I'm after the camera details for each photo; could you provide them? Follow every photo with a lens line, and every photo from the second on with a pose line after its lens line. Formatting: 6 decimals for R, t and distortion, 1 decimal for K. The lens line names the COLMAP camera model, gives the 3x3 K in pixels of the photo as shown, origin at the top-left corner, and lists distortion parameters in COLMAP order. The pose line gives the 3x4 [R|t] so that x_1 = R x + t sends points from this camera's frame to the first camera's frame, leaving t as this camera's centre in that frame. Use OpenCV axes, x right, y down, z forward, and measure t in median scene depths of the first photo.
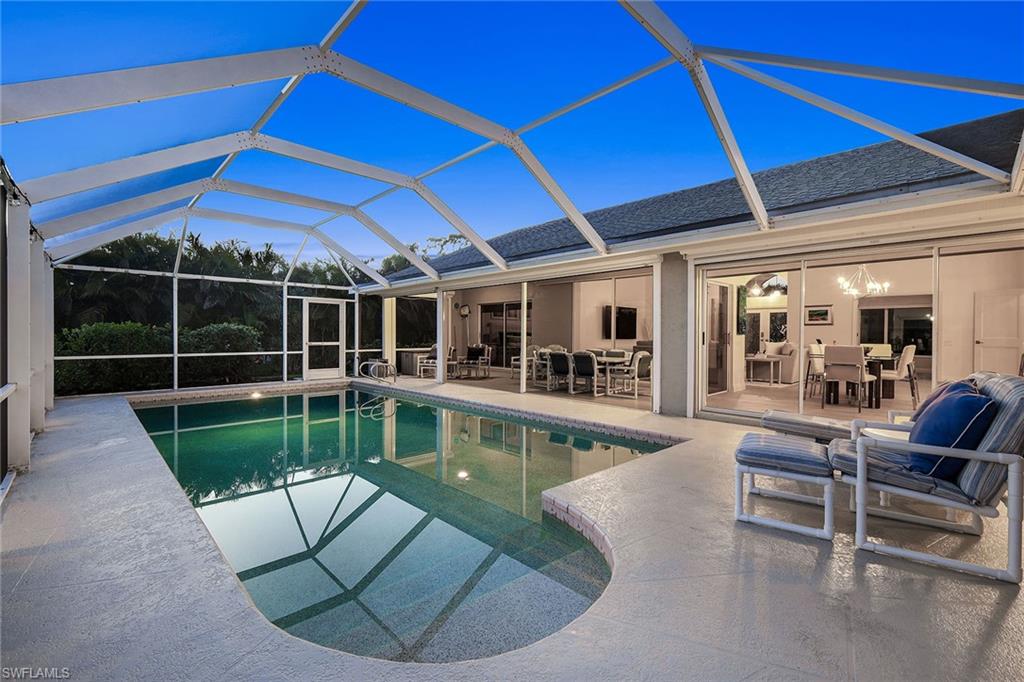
lens RADIAL K [[449.1, 0, 515.9], [0, 449.1, 338.6], [0, 0, 1]] dist [0.006642, -0.000074]
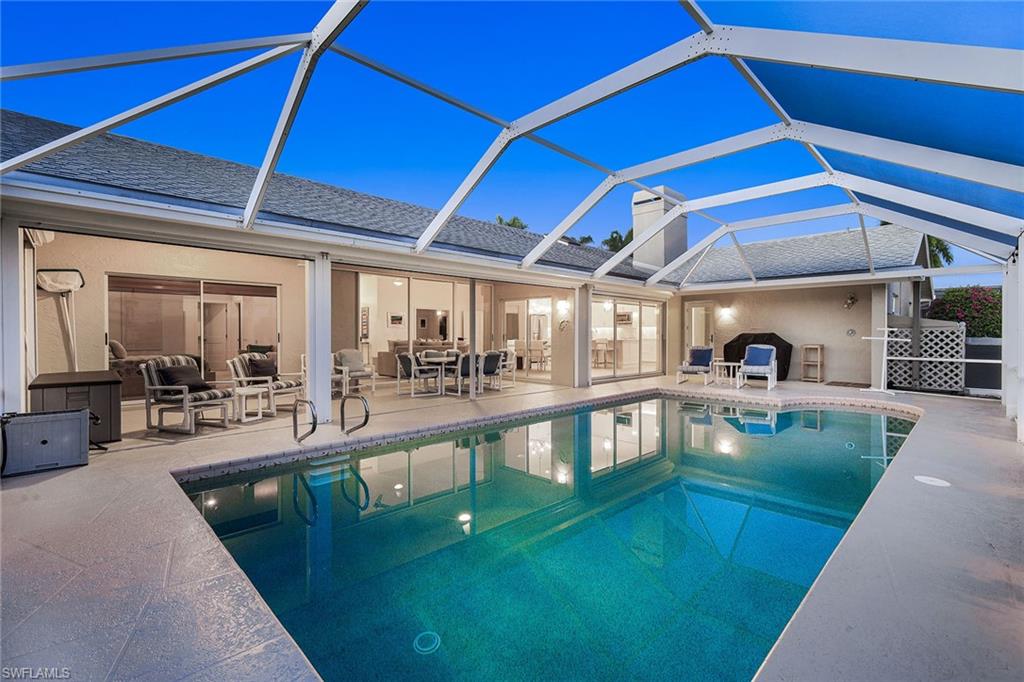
lens RADIAL K [[441.1, 0, 512.0], [0, 441.1, 341.0], [0, 0, 1]] dist [0.002619, 0.000079]
pose [[-0.002409, -0.014943, 0.999885, -0.726097], [0.011302, 0.999824, 0.014969, -0.009295], [-0.999933, 0.011337, -0.002240, 0.766346]]
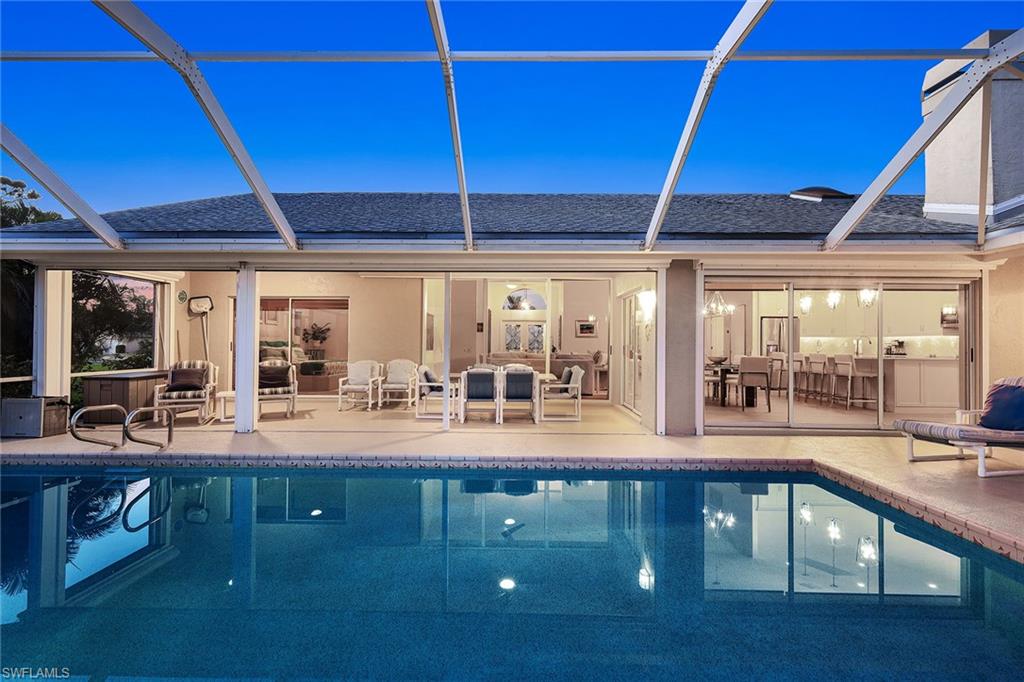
lens RADIAL K [[449.1, 0, 515.9], [0, 449.1, 338.6], [0, 0, 1]] dist [0.006642, -0.000074]
pose [[0.702255, 0.013564, 0.711796, -0.334348], [0.001791, 0.999782, -0.020819, -0.005714], [-0.711923, 0.015895, 0.702078, 0.360496]]
